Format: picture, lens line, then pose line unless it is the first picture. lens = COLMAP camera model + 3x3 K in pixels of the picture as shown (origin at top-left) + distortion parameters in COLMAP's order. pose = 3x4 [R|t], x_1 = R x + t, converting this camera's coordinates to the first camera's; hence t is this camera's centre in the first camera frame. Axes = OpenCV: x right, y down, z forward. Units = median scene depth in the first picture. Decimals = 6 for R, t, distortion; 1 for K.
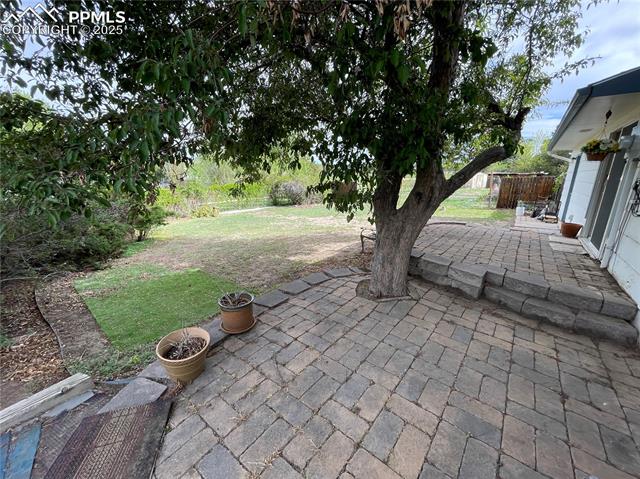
lens RADIAL K [[258.3, 0, 319.1], [0, 258.3, 242.1], [0, 0, 1]] dist [-0.001746, -0.000815]
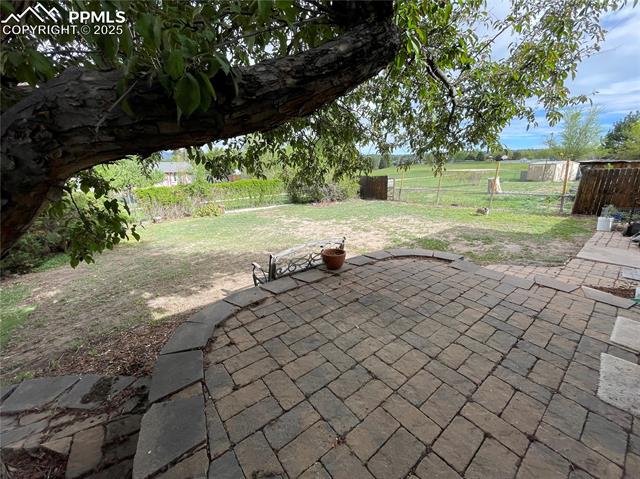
lens RADIAL K [[258.3, 0, 319.8], [0, 258.3, 236.1], [0, 0, 1]] dist [-0.001746, -0.000815]
pose [[0.974314, 0.039142, -0.221766, 0.255076], [-0.037527, 0.999229, 0.011495, -0.074385], [0.222045, -0.002877, 0.975032, 0.242431]]
